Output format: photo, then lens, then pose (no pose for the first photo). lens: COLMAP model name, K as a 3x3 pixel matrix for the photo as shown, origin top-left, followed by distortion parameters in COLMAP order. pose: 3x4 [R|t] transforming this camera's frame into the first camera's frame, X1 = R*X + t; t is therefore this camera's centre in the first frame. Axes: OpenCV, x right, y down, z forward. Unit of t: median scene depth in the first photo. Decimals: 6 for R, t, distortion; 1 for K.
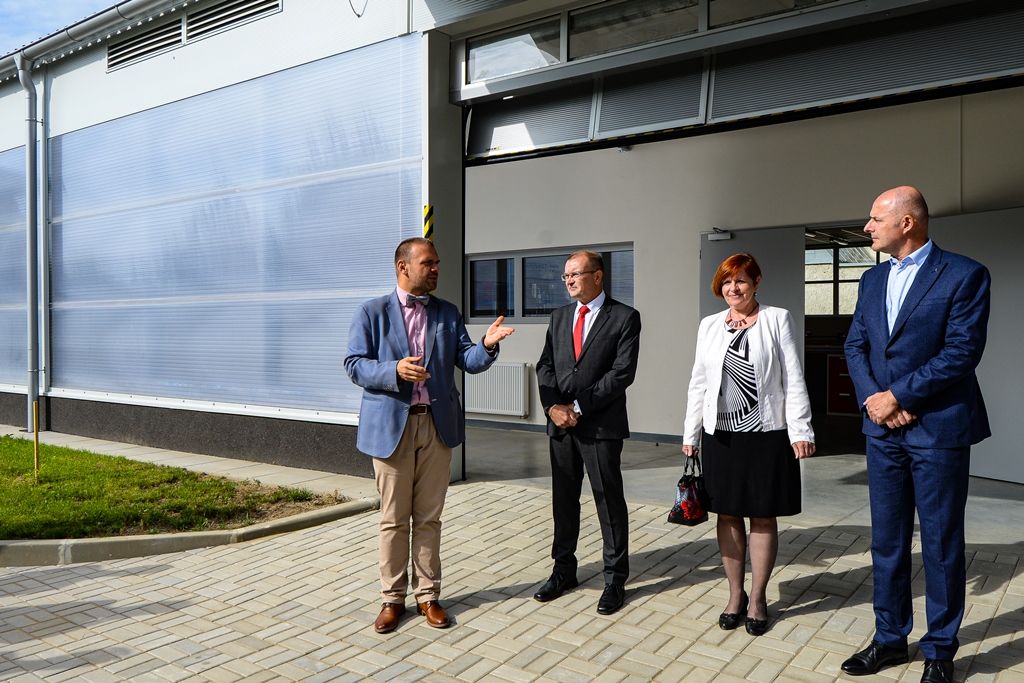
lens RADIAL K [[852.2, 0, 512.0], [0, 852.2, 341.5], [0, 0, 1]] dist [0.007770, 0.000846]
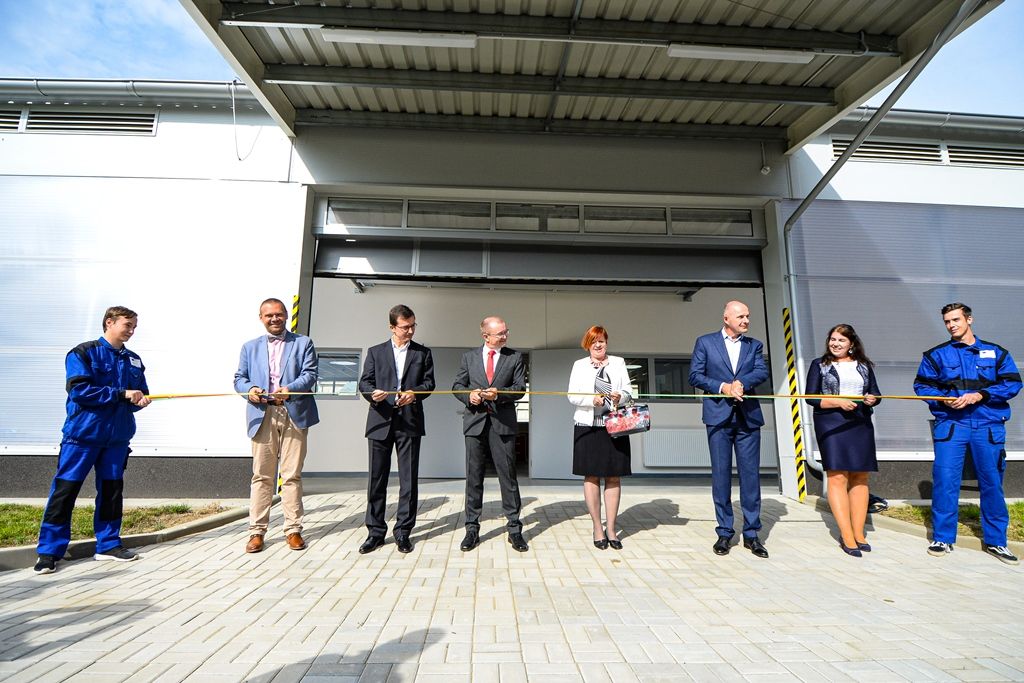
lens RADIAL K [[536.9, 0, 512.0], [0, 536.9, 341.5], [0, 0, 1]] dist [0.006309, -0.015005]
pose [[0.763060, 0.129406, 0.633240, -0.485910], [0.001024, 0.979508, -0.201401, 0.124828], [-0.646326, 0.154330, 0.747291, 0.121476]]
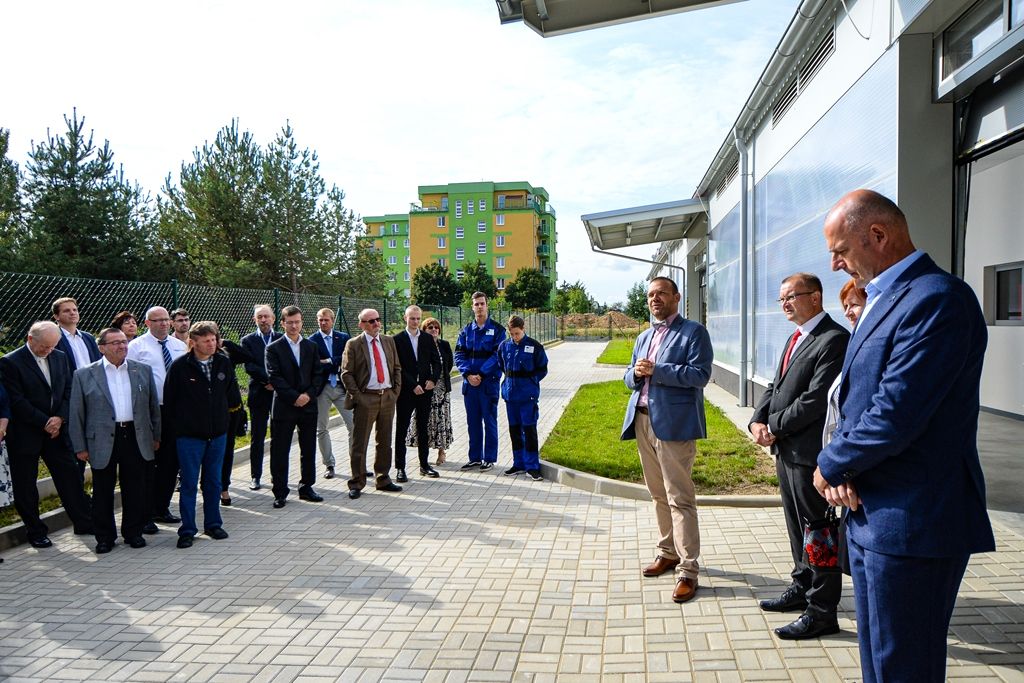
lens RADIAL K [[733.6, 0, 512.0], [0, 733.6, 341.5], [0, 0, 1]] dist [0.001470, 0.000796]
pose [[0.482278, 0.018731, -0.875818, 0.540242], [-0.004737, 0.999813, 0.018774, -0.032343], [0.876005, -0.004905, 0.482277, 0.241800]]
